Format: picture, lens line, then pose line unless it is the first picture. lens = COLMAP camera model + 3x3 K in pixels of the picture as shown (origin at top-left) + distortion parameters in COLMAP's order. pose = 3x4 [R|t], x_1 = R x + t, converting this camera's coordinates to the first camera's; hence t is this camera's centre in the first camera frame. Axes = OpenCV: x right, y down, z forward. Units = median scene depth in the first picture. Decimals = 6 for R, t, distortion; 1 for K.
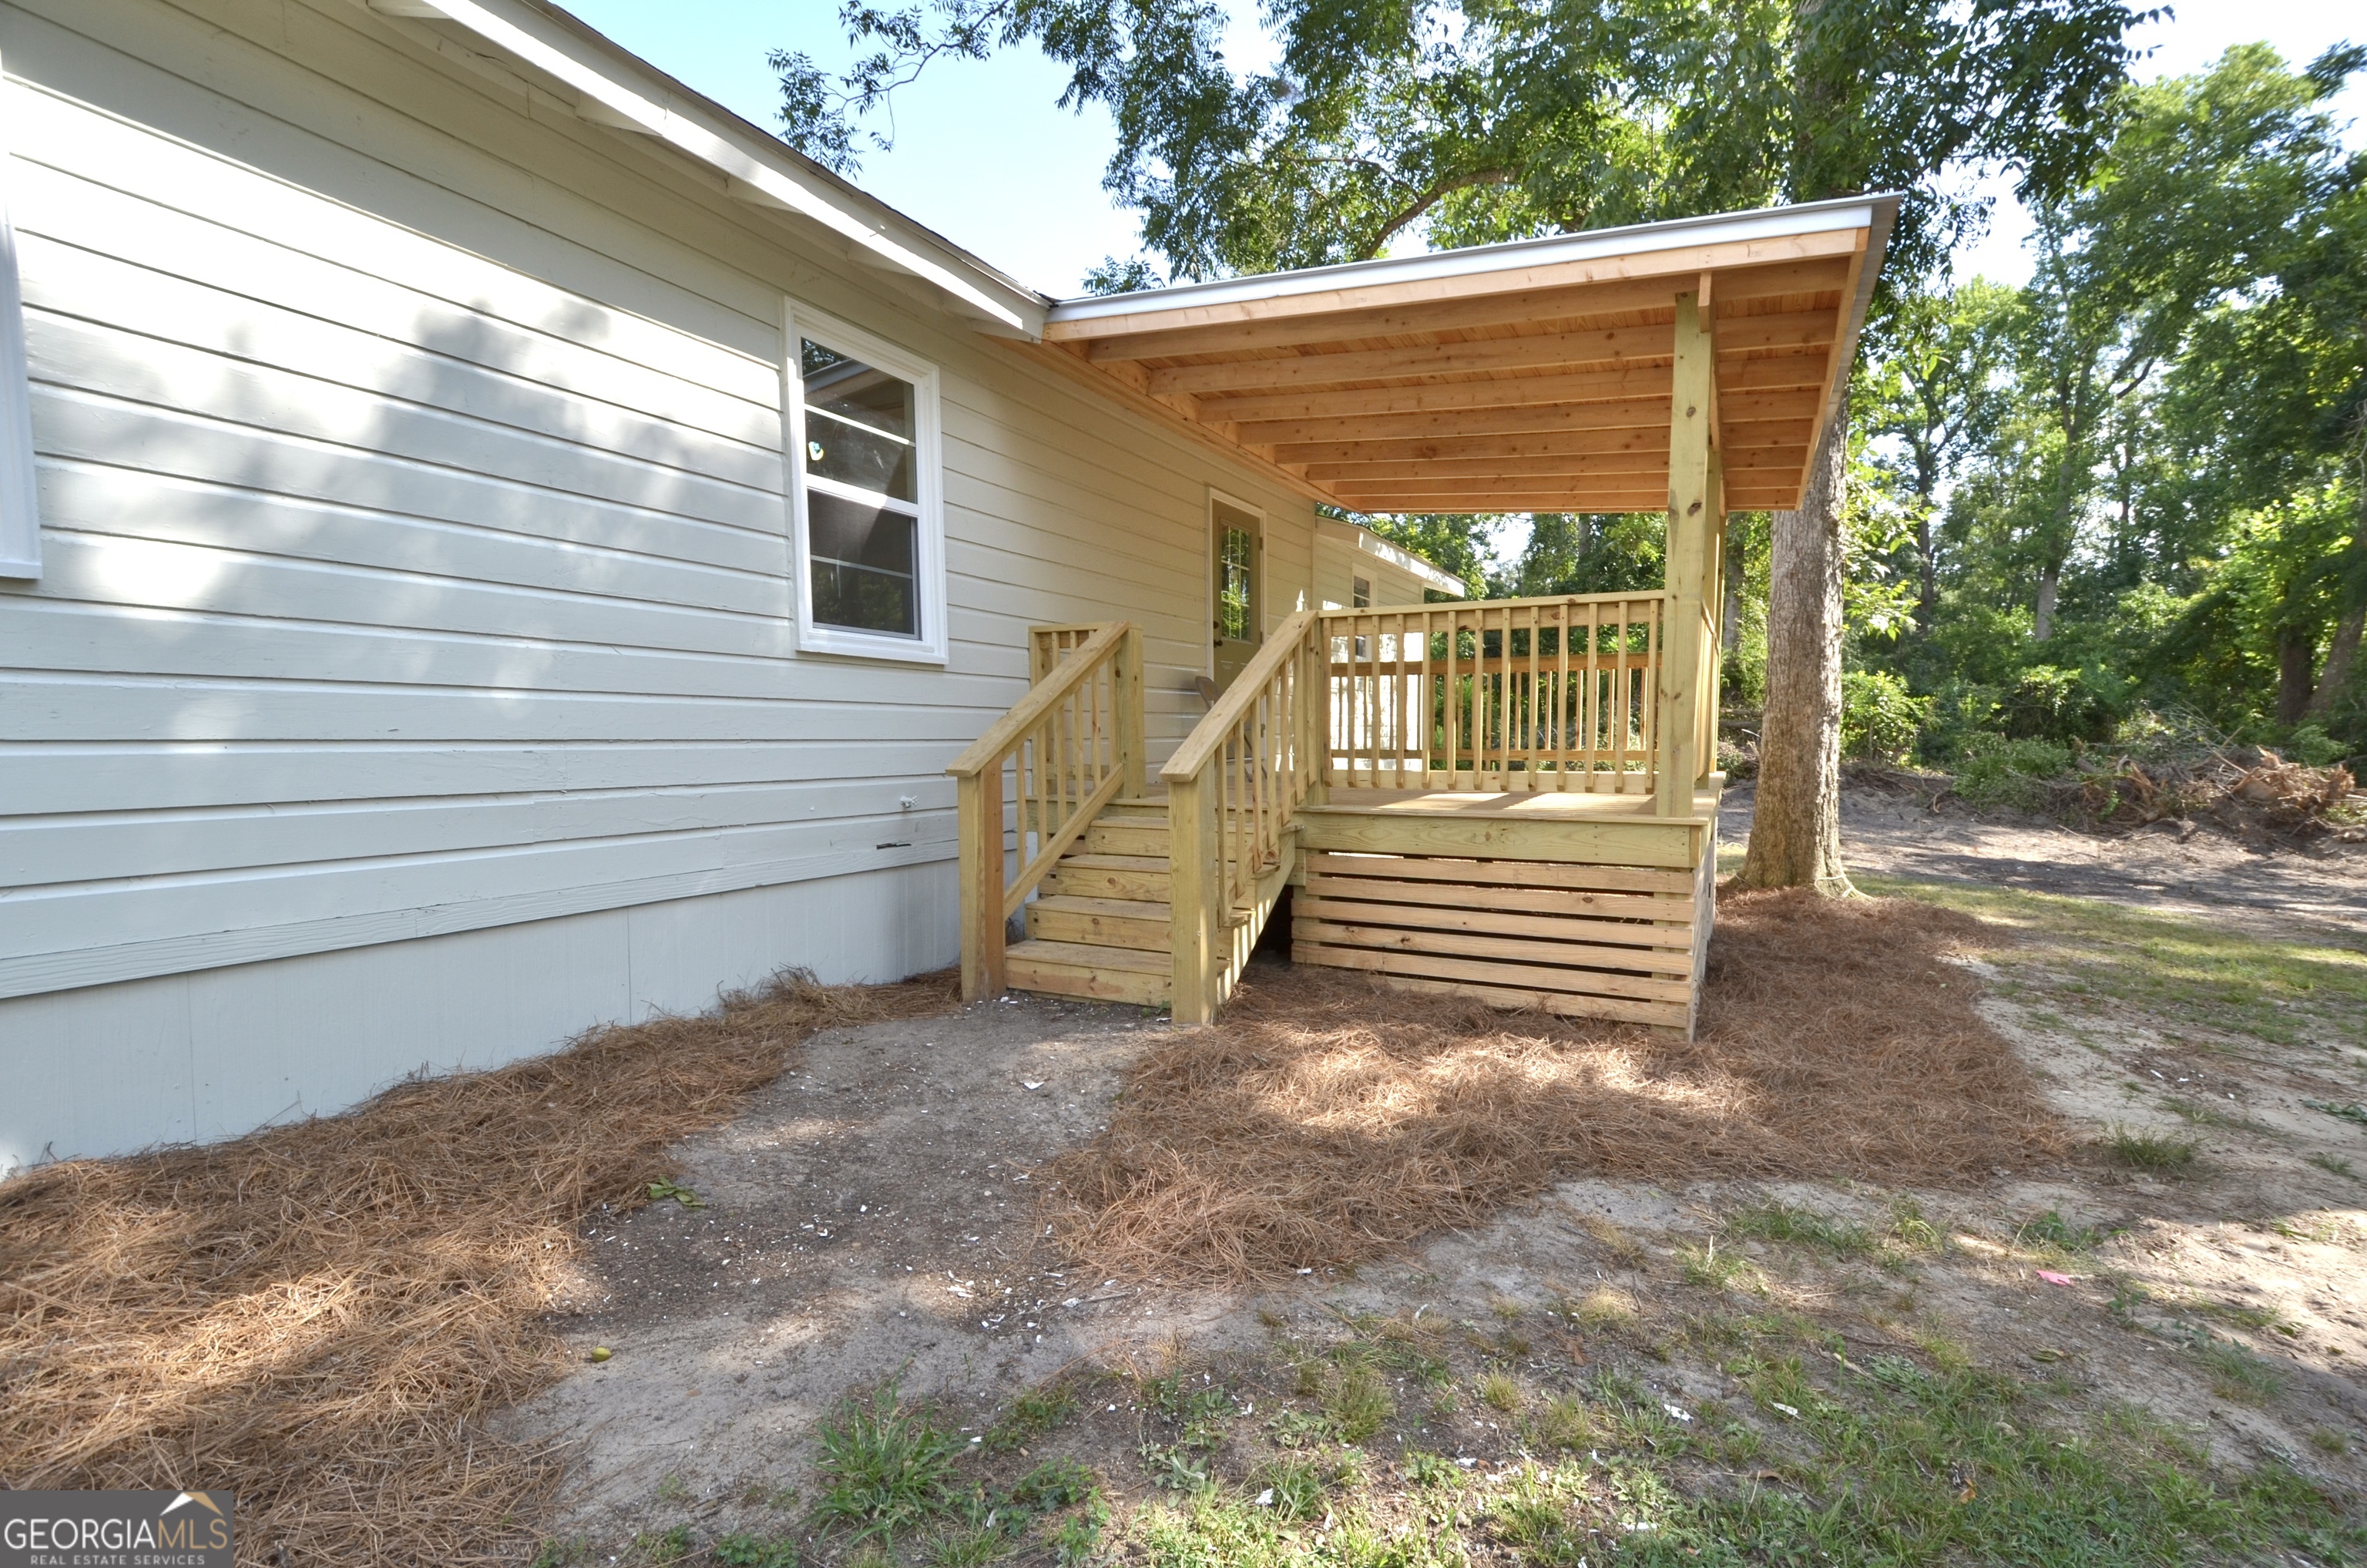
lens RADIAL K [[1015.7, 0, 1202.7], [0, 1015.7, 788.8], [0, 0, 1]] dist [-0.001278, 0.001041]
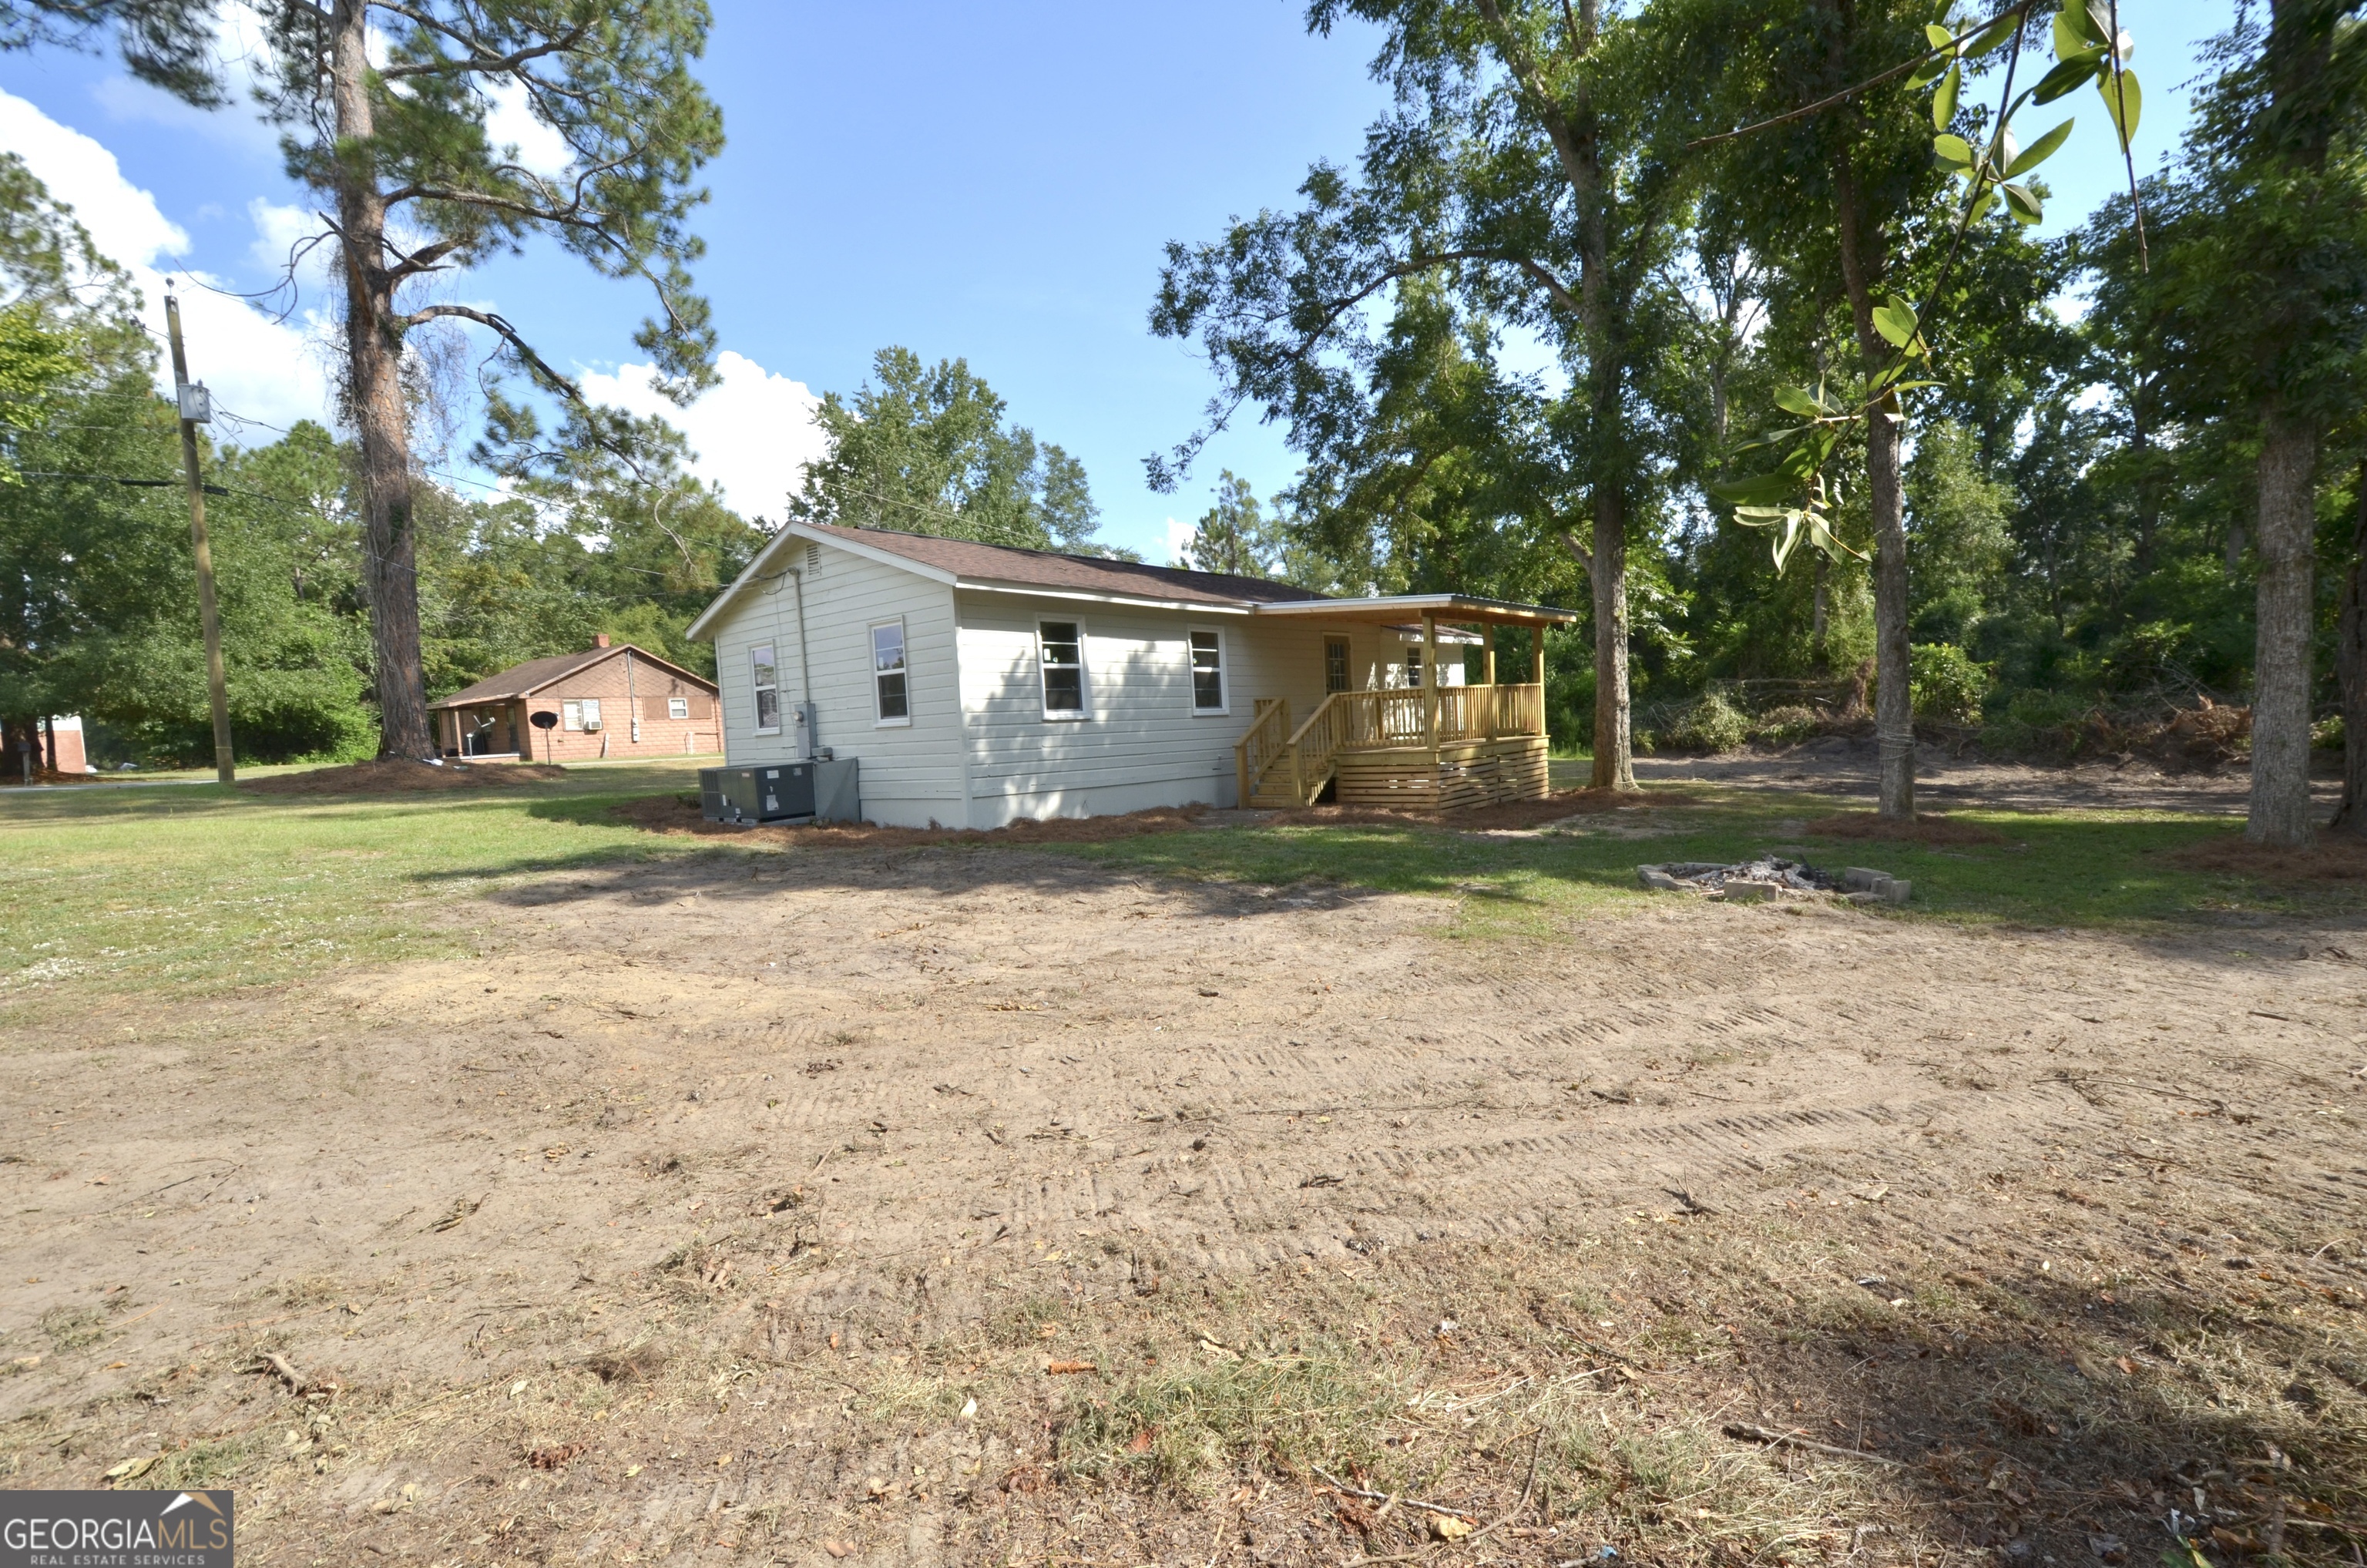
lens RADIAL K [[1015.7, 0, 1188.5], [0, 1015.7, 790.2], [0, 0, 1]] dist [-0.001278, 0.001041]
pose [[0.969695, -0.029465, -0.242535, 0.439432], [0.033855, 0.999329, 0.013953, 0.079920], [0.241961, -0.021741, 0.970042, -2.379781]]
